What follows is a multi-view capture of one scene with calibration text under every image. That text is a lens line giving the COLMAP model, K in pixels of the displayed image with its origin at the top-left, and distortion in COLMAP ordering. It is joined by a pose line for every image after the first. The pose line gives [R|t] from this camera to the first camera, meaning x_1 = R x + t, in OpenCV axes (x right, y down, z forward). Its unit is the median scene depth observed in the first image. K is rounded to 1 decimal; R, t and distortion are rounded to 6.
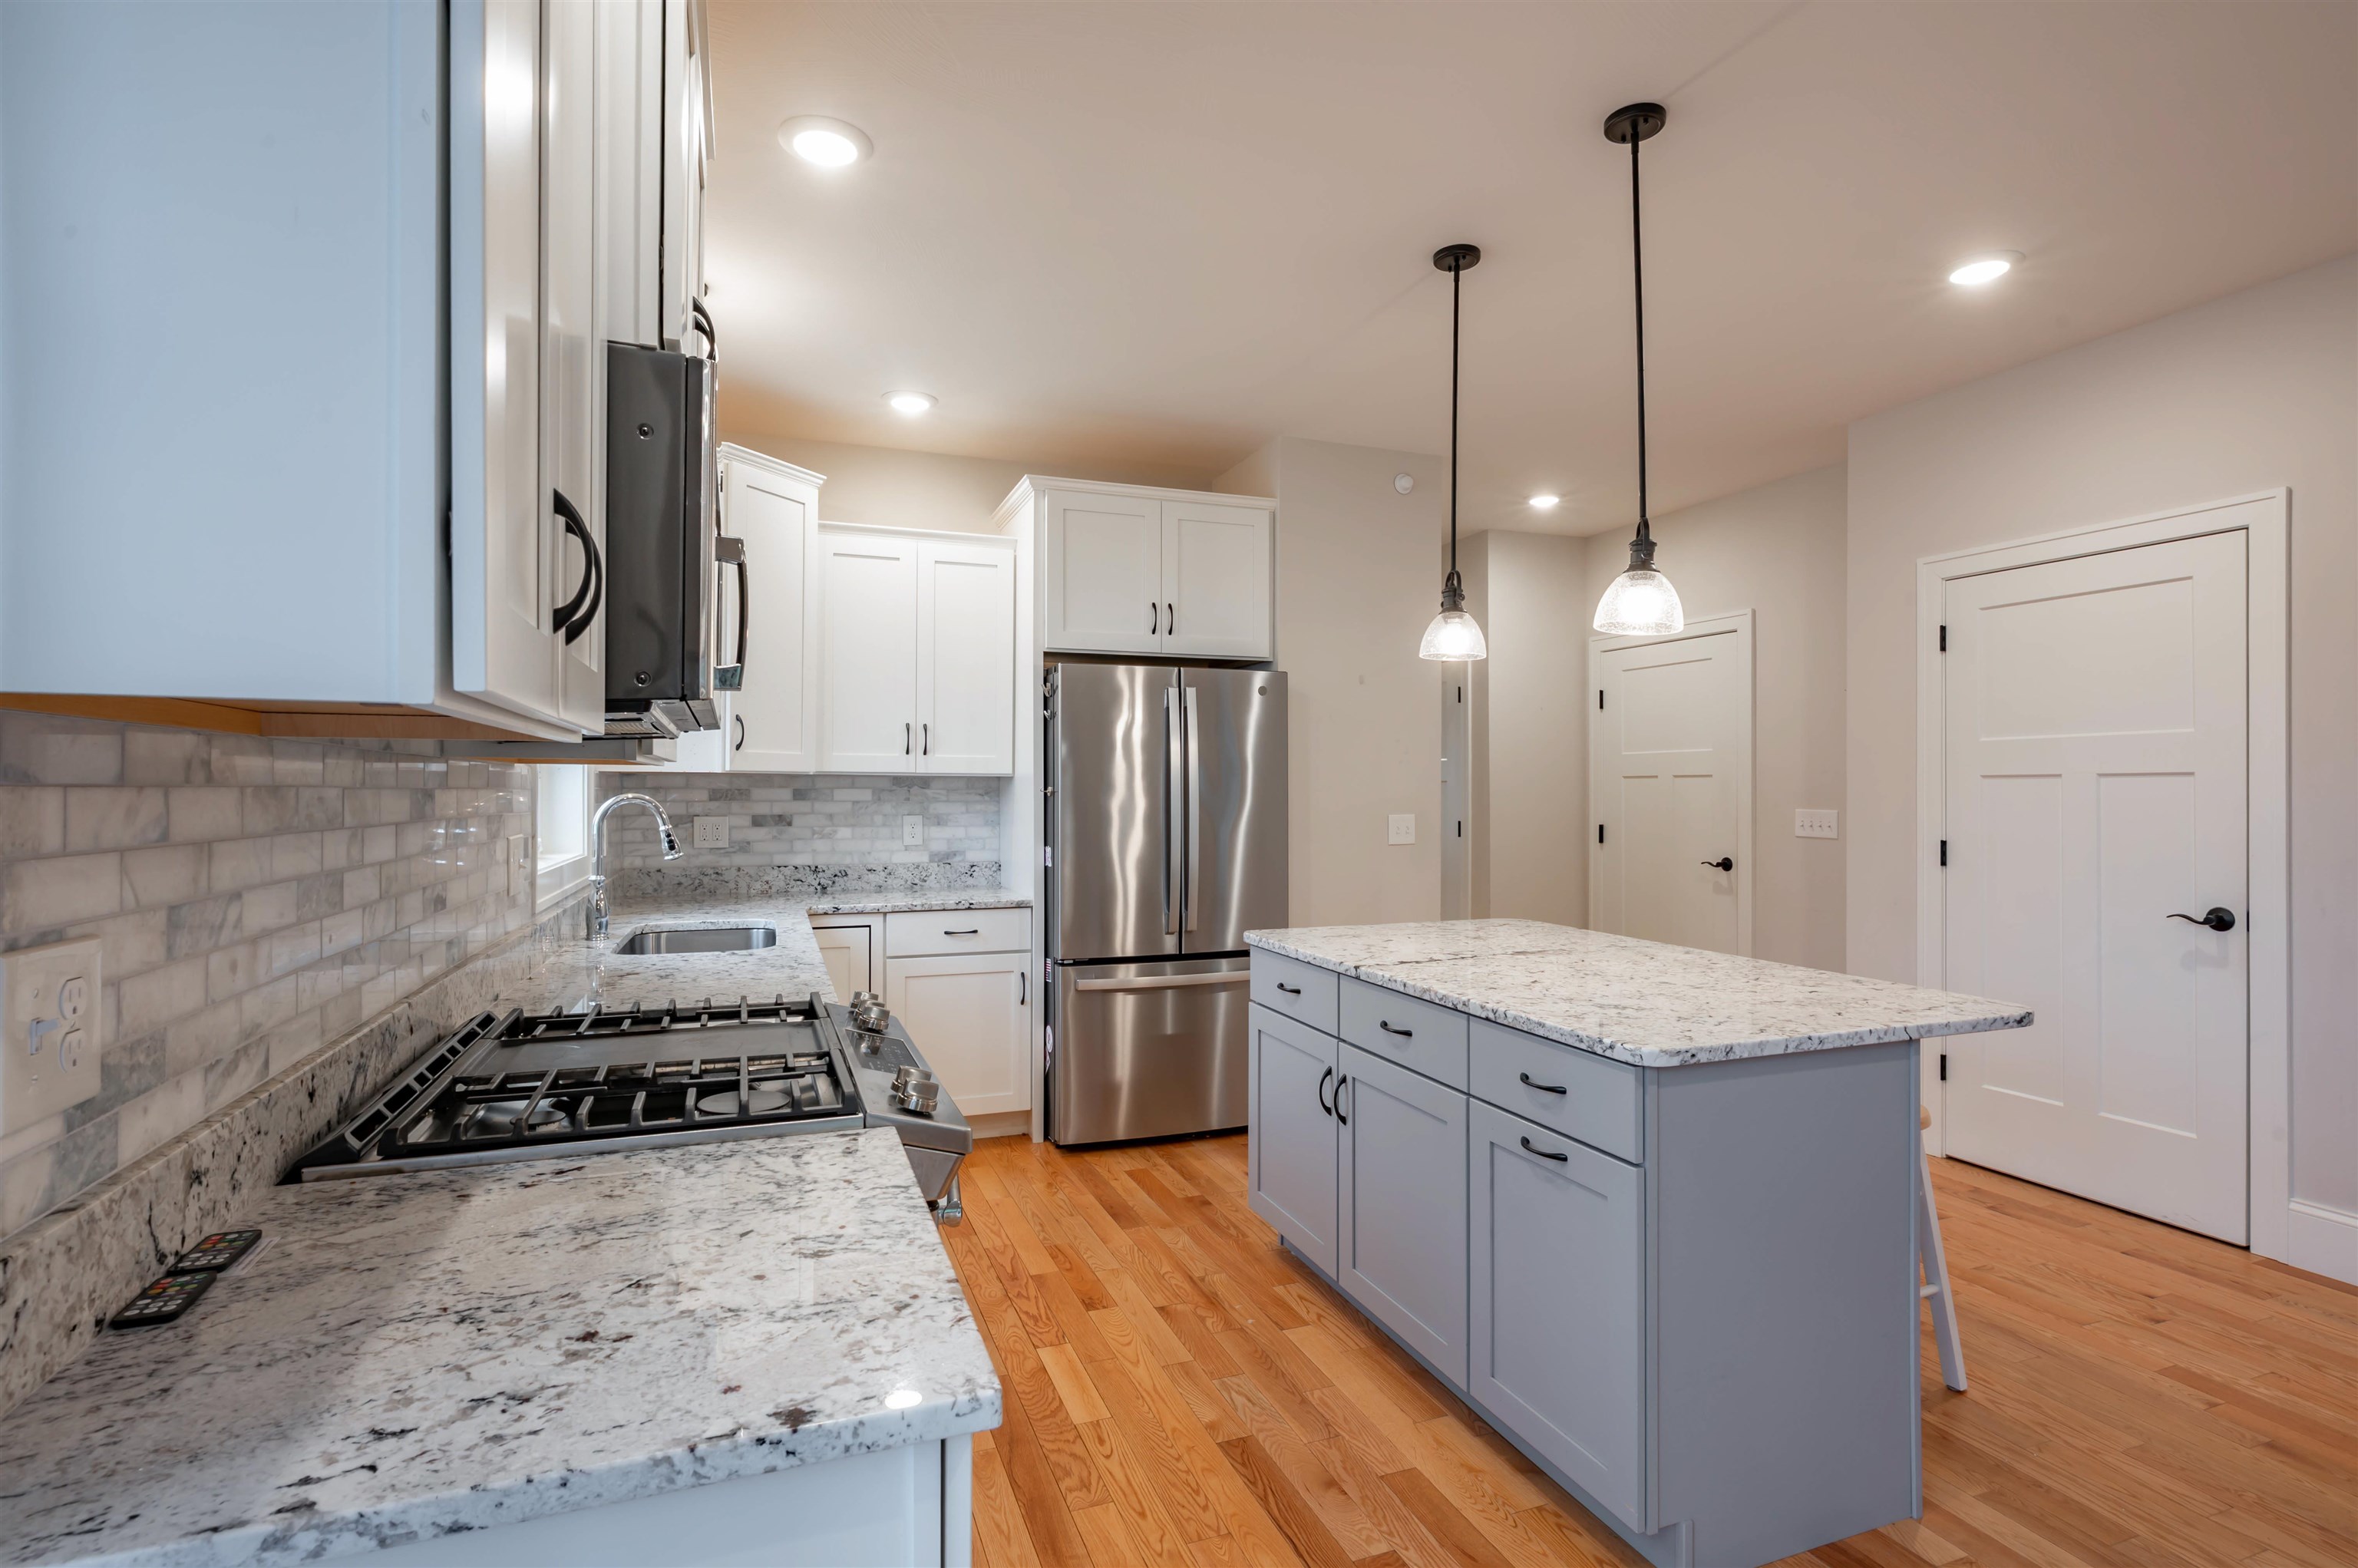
lens RADIAL K [[1119.0, 0, 1173.4], [0, 1119.0, 789.5], [0, 0, 1]] dist [-0.004036, 0.000549]
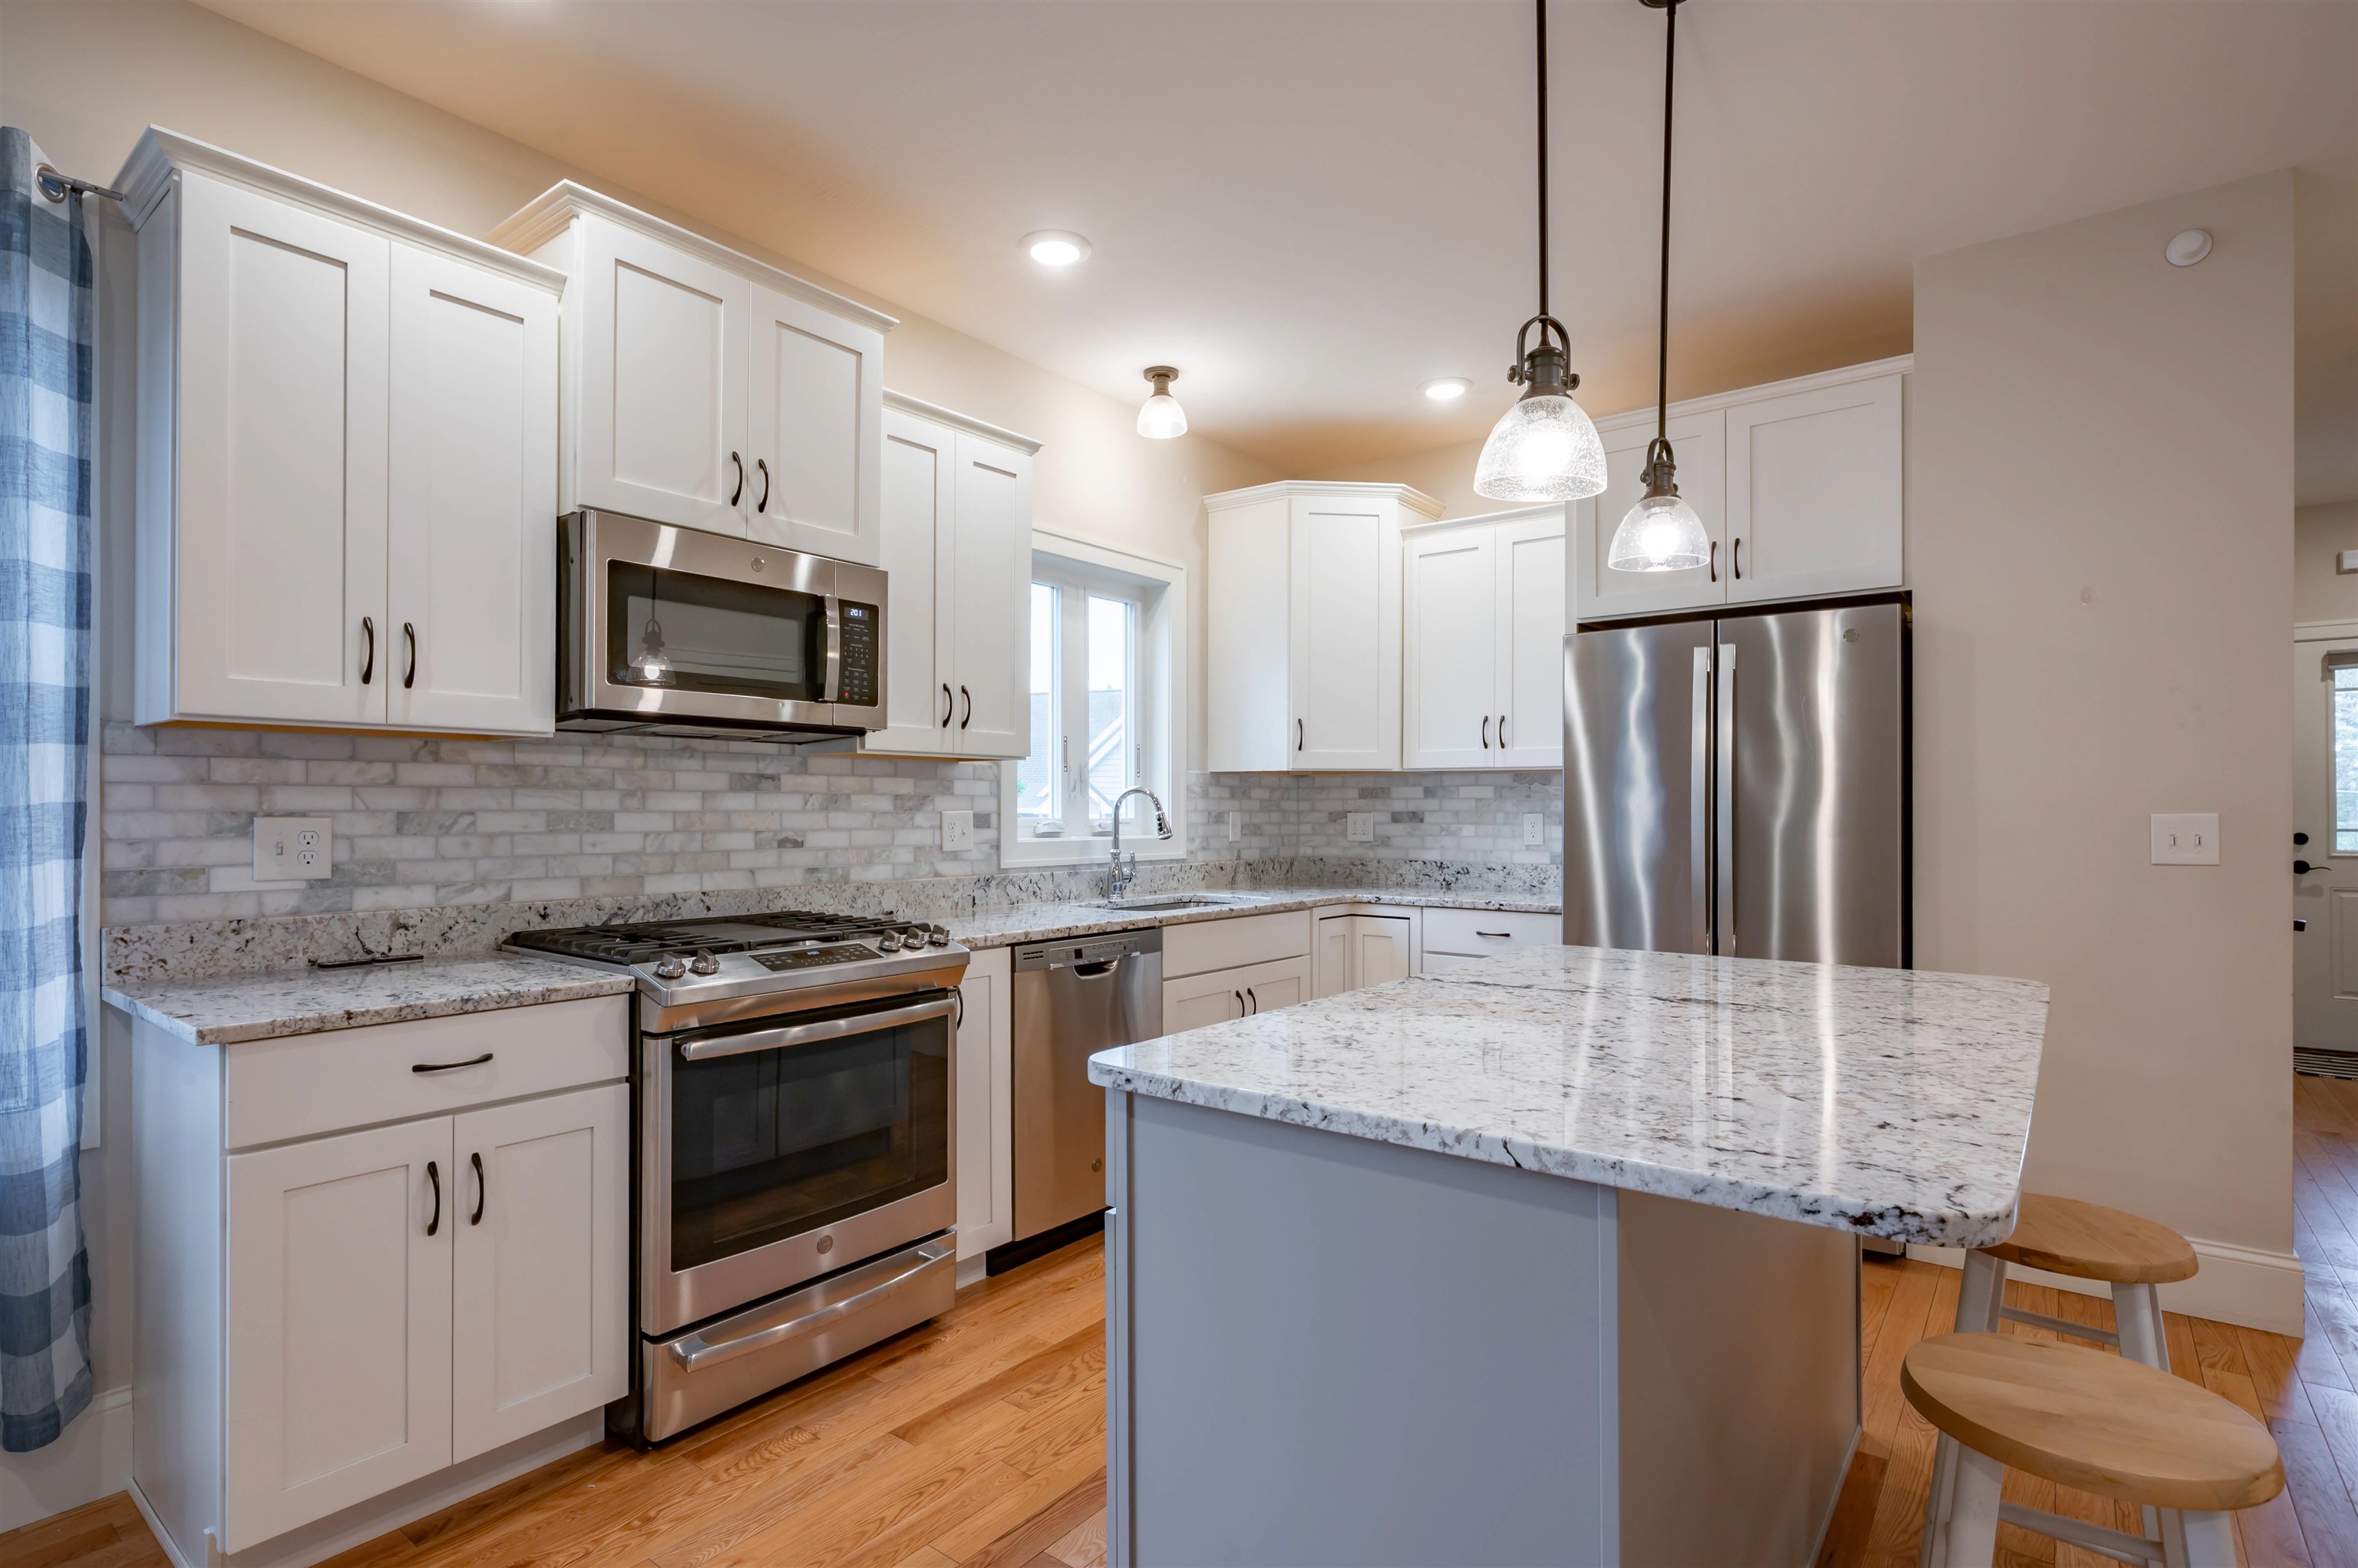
lens RADIAL K [[1153.2, 0, 1180.1], [0, 1153.2, 804.2], [0, 0, 1]] dist [0.000090, 0.002163]
pose [[0.532324, -0.004514, -0.846529, 0.477049], [-0.000395, 0.999984, -0.005581, 0.023193], [0.846541, 0.003305, 0.532314, 0.256092]]
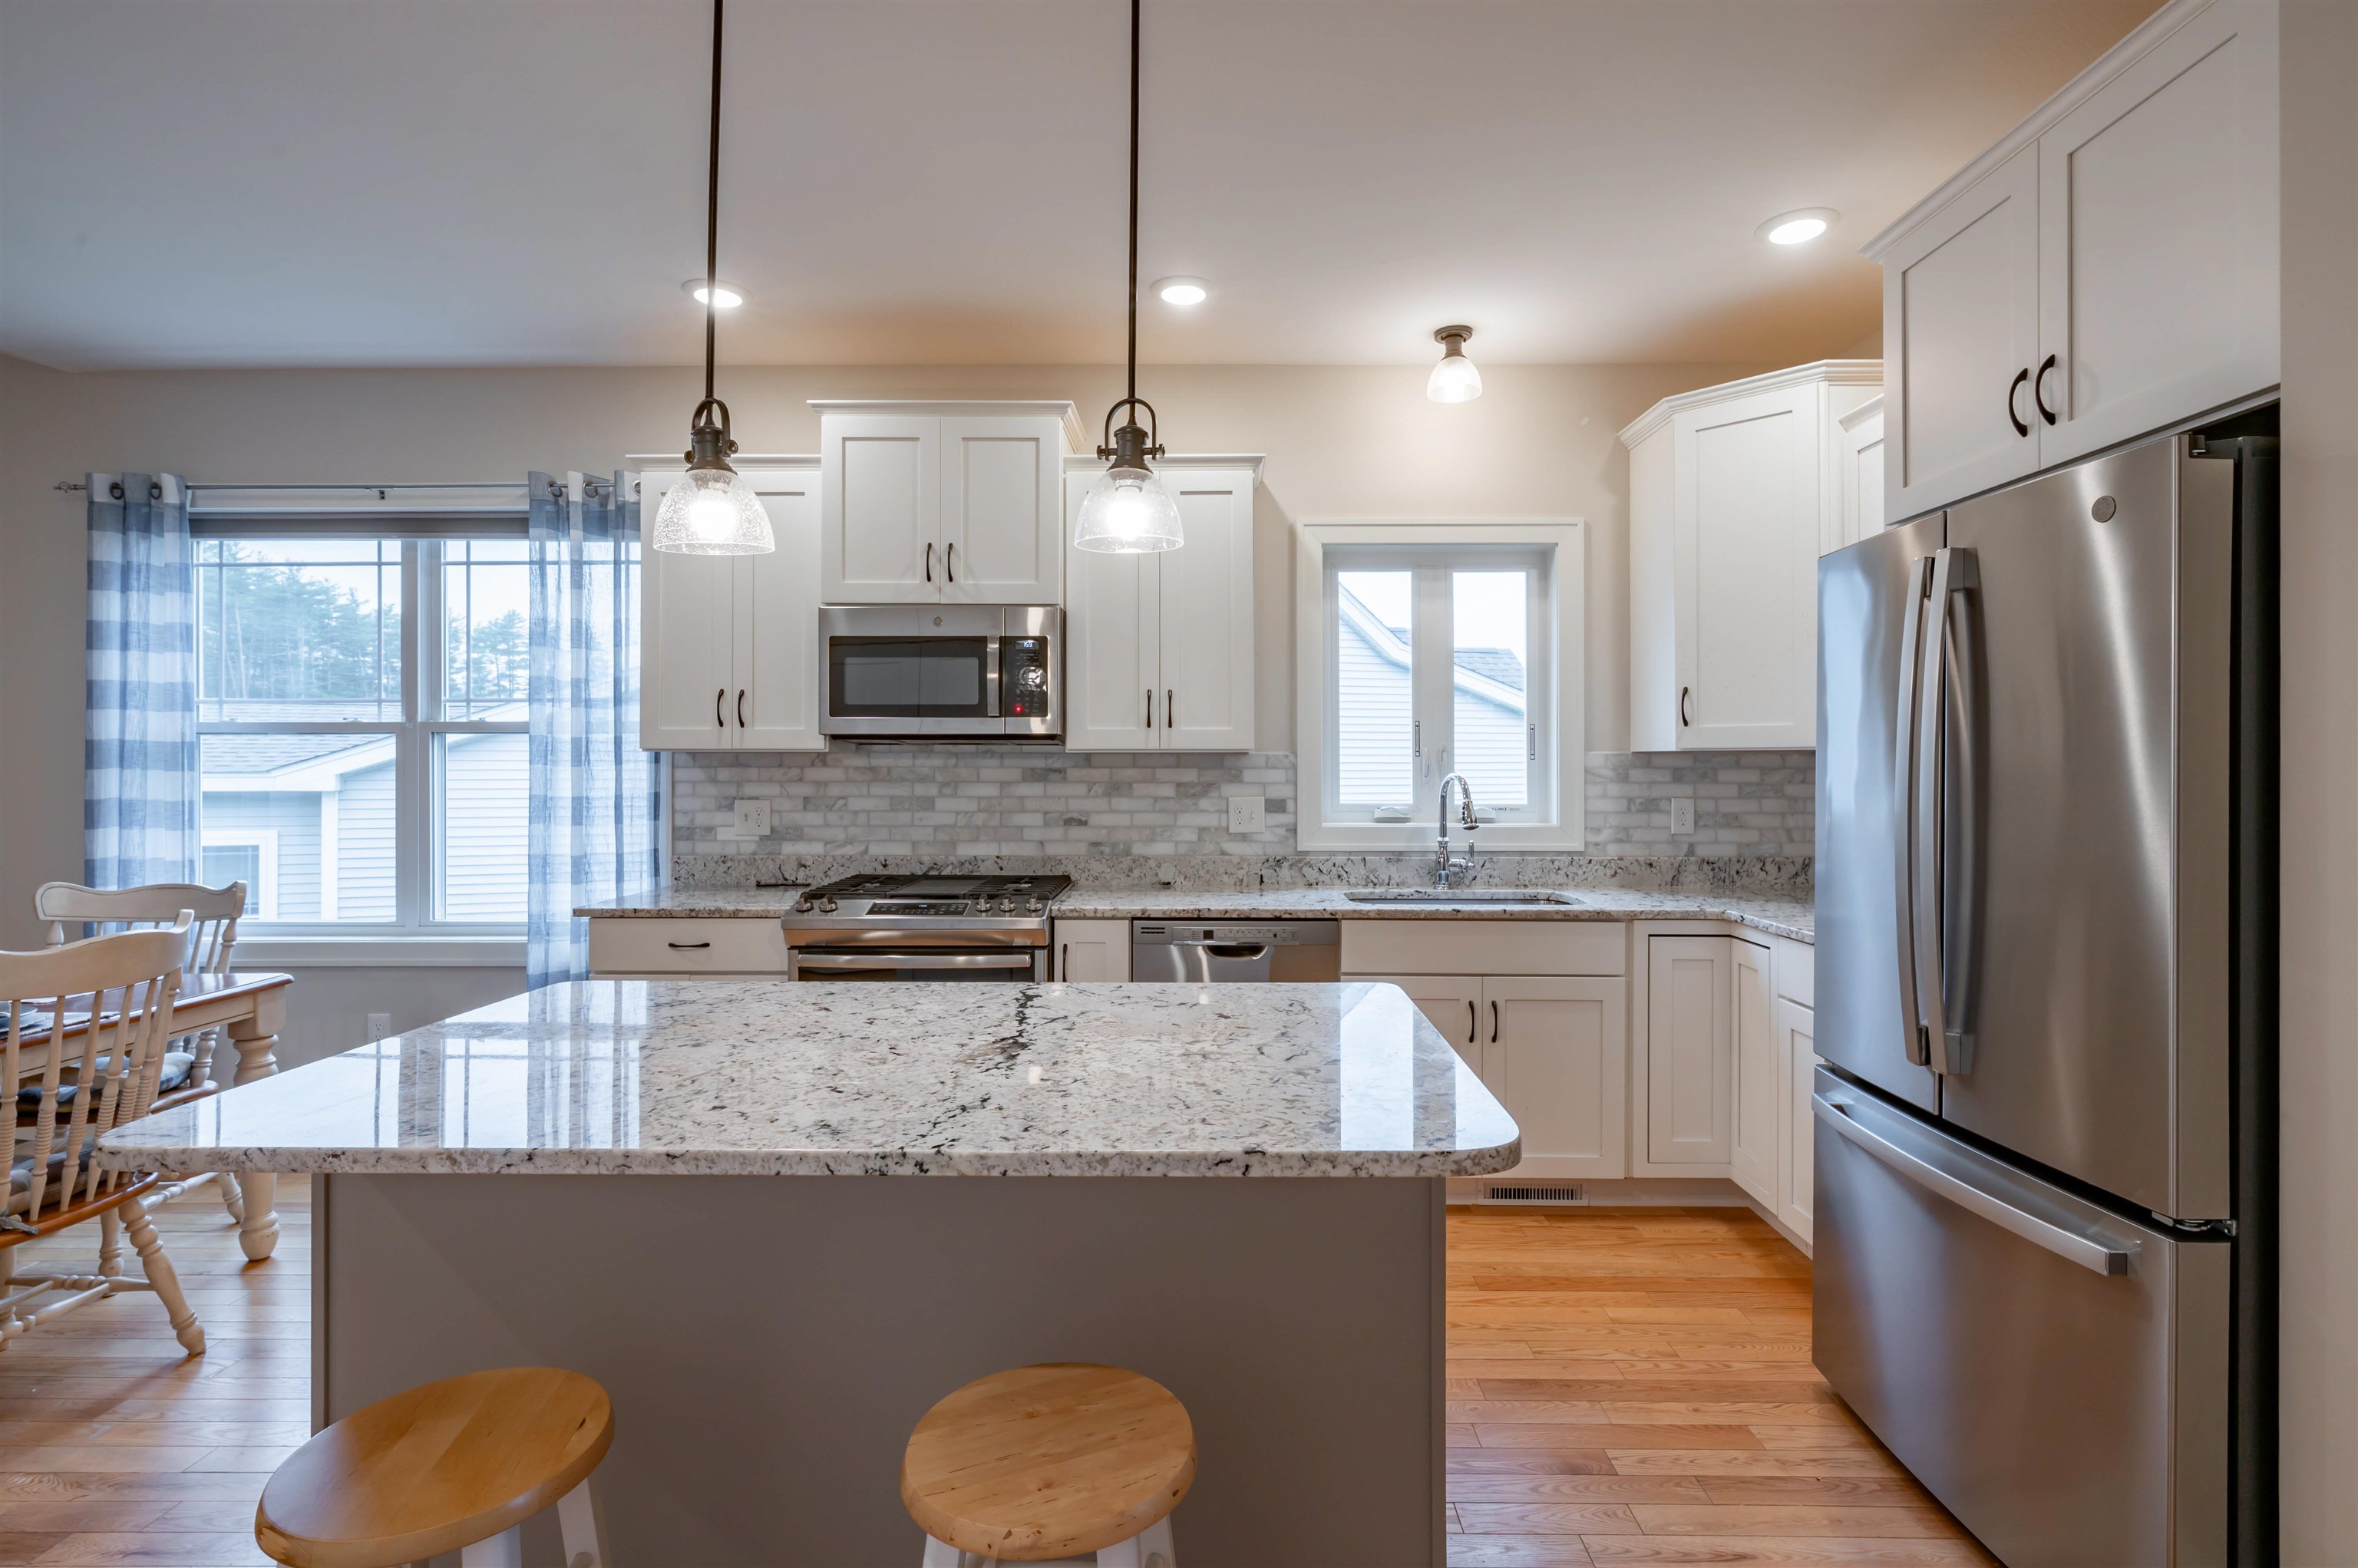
lens RADIAL K [[1125.8, 0, 1194.9], [0, 1125.8, 766.4], [0, 0, 1]] dist [-0.003720, 0.000354]
pose [[-0.342971, -0.003189, -0.939341, 0.549875], [-0.001317, 0.999995, -0.002914, 0.001121], [0.939345, 0.000238, -0.342974, 0.851144]]
